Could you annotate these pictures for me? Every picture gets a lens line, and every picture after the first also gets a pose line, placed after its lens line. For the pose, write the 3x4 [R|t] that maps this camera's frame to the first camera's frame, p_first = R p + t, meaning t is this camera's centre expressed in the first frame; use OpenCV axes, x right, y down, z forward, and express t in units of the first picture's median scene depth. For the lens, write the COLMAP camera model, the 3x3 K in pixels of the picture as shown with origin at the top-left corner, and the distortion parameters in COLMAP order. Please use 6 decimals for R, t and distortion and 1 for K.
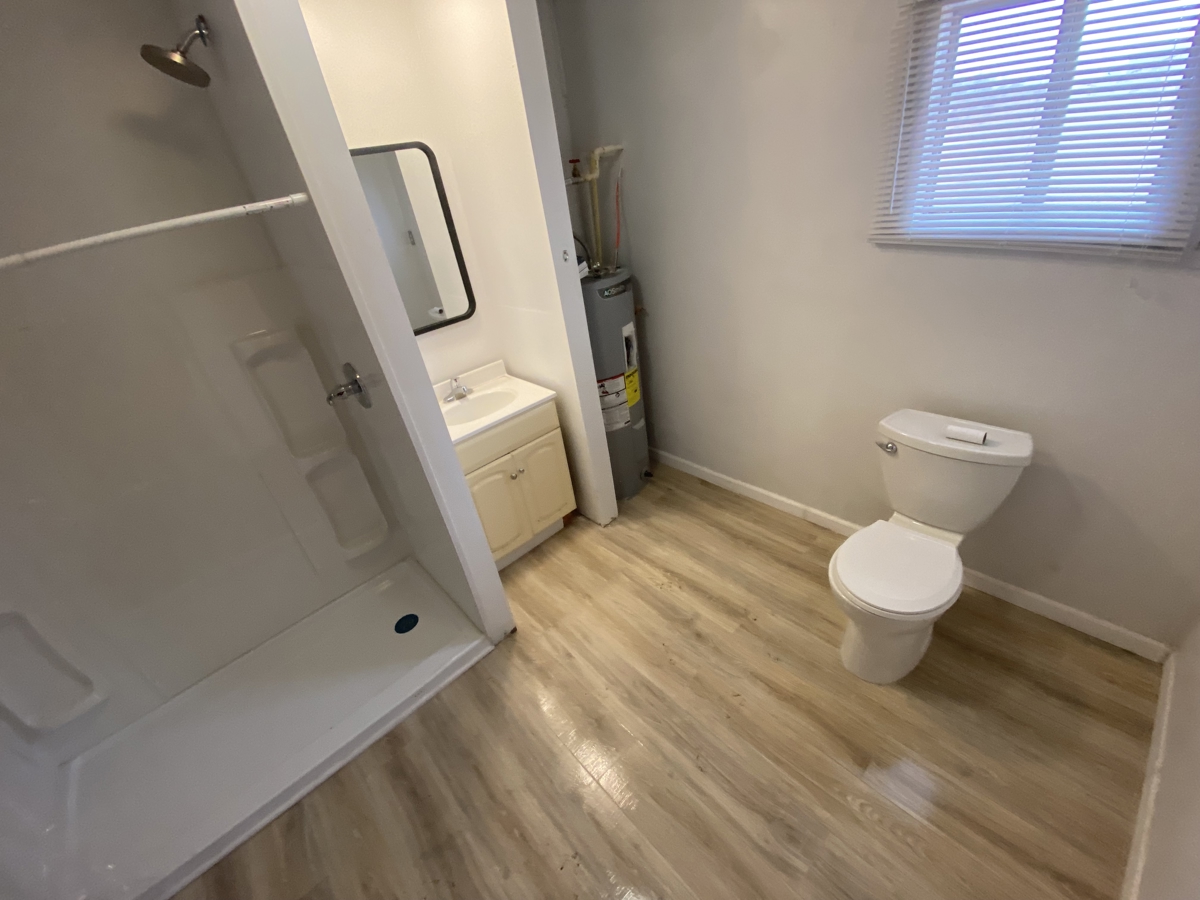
lens RADIAL K [[479.1, 0, 597.4], [0, 479.1, 431.4], [0, 0, 1]] dist [0.027990, -0.022043]
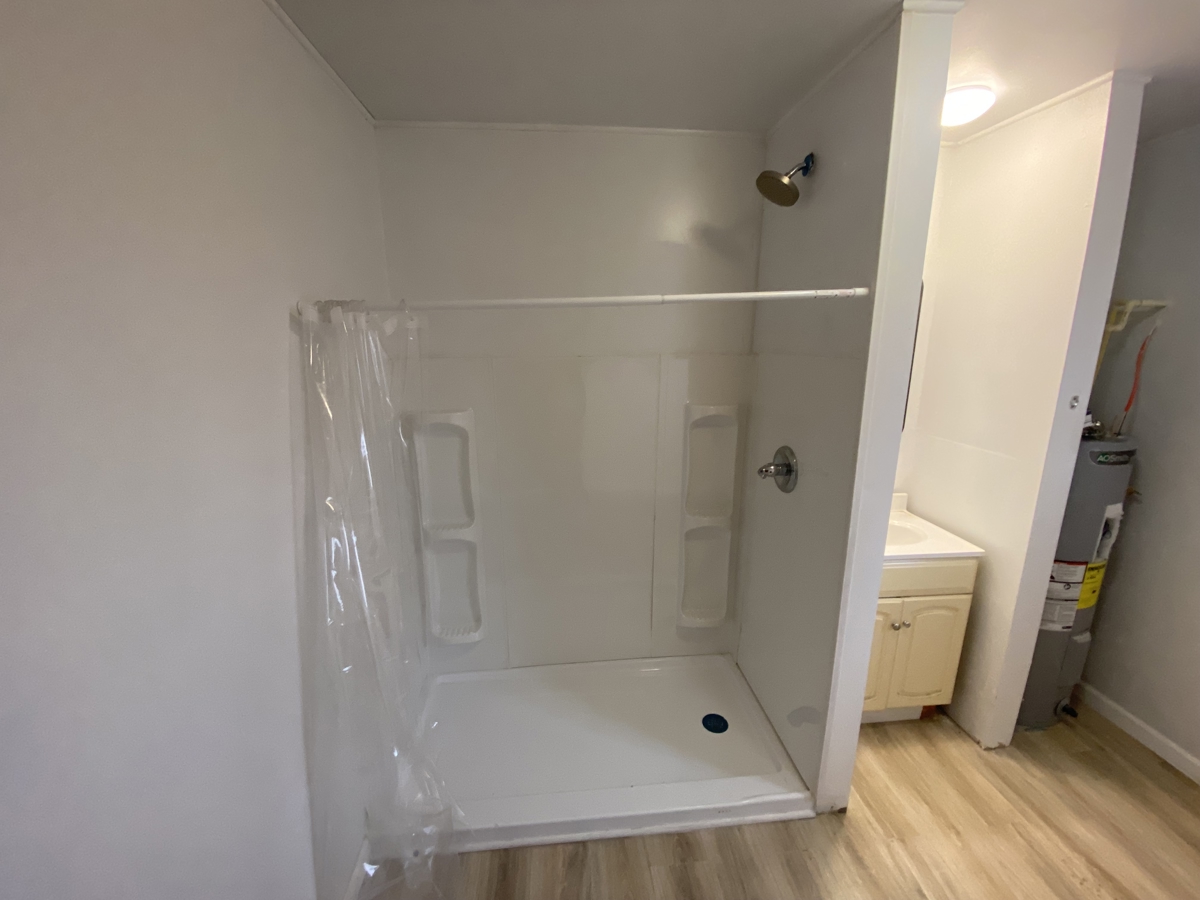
lens RADIAL K [[479.1, 0, 597.4], [0, 479.1, 431.4], [0, 0, 1]] dist [0.027990, -0.022043]
pose [[0.797413, 0.259497, -0.544788, -0.212390], [-0.391570, 0.909443, -0.139954, 0.104448], [0.459136, 0.324924, 0.826813, -0.055177]]
